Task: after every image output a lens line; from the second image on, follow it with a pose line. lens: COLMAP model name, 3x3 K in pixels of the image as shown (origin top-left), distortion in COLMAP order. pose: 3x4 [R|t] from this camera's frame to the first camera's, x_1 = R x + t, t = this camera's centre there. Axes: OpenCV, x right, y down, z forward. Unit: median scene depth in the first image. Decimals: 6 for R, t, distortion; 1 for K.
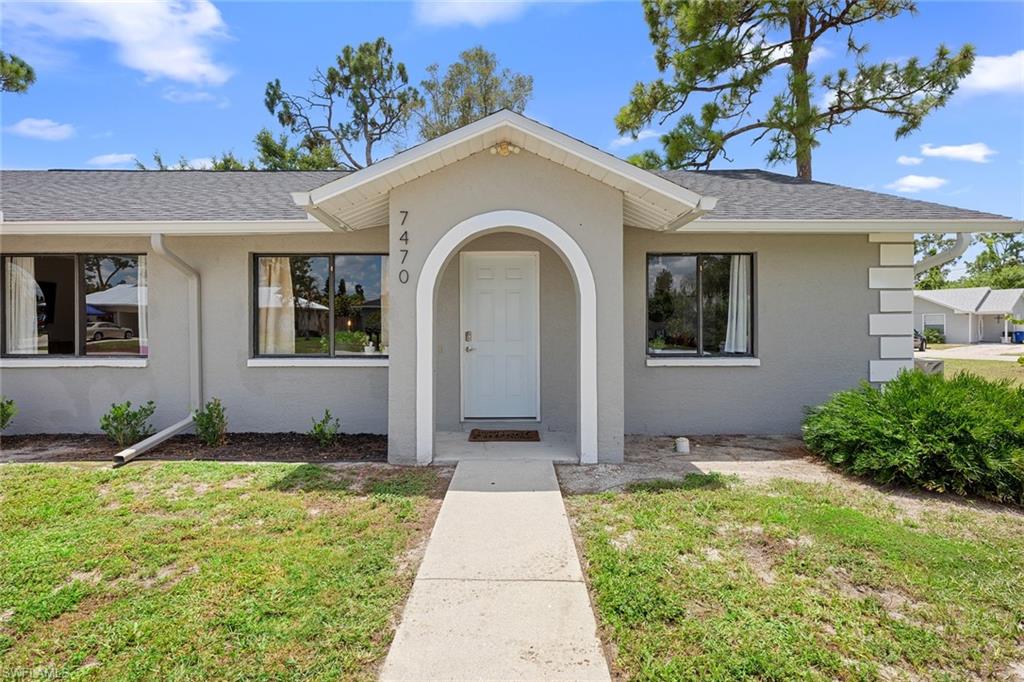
lens RADIAL K [[498.8, 0, 511.9], [0, 498.8, 324.7], [0, 0, 1]] dist [-0.001279, -0.000118]
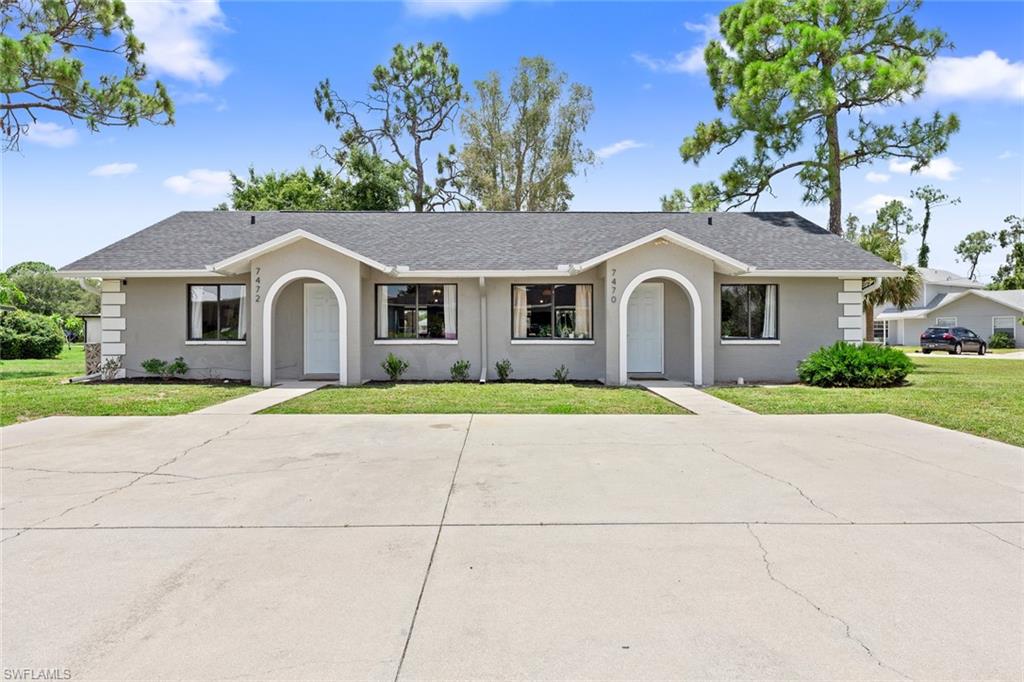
lens RADIAL K [[654.4, 0, 513.1], [0, 654.4, 339.7], [0, 0, 1]] dist [-0.001221, -0.001114]
pose [[0.999957, 0.001353, 0.009159, -0.243203], [-0.001488, 0.999890, 0.014757, 0.013812], [-0.009138, -0.014770, 0.999849, -0.663350]]
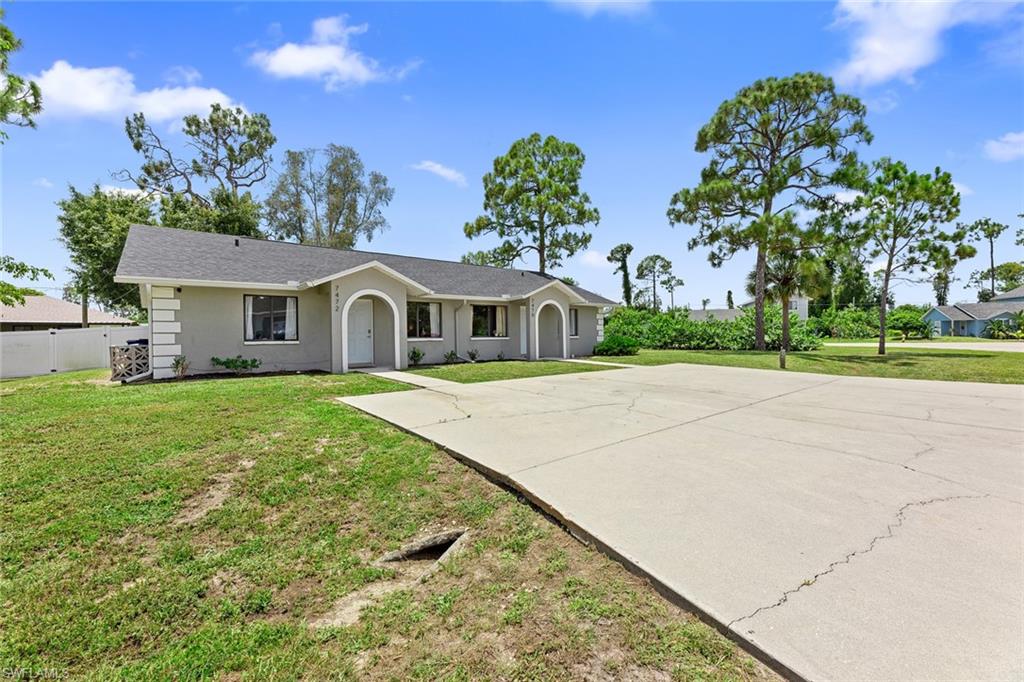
lens RADIAL K [[410.6, 0, 512.0], [0, 410.6, 341.0], [0, 0, 1]] dist [0.000813, 0.000102]
pose [[0.779643, -0.017111, 0.625990, -0.878623], [0.005952, 0.999784, 0.019916, 0.018404], [-0.626196, -0.011802, 0.779577, -0.543929]]
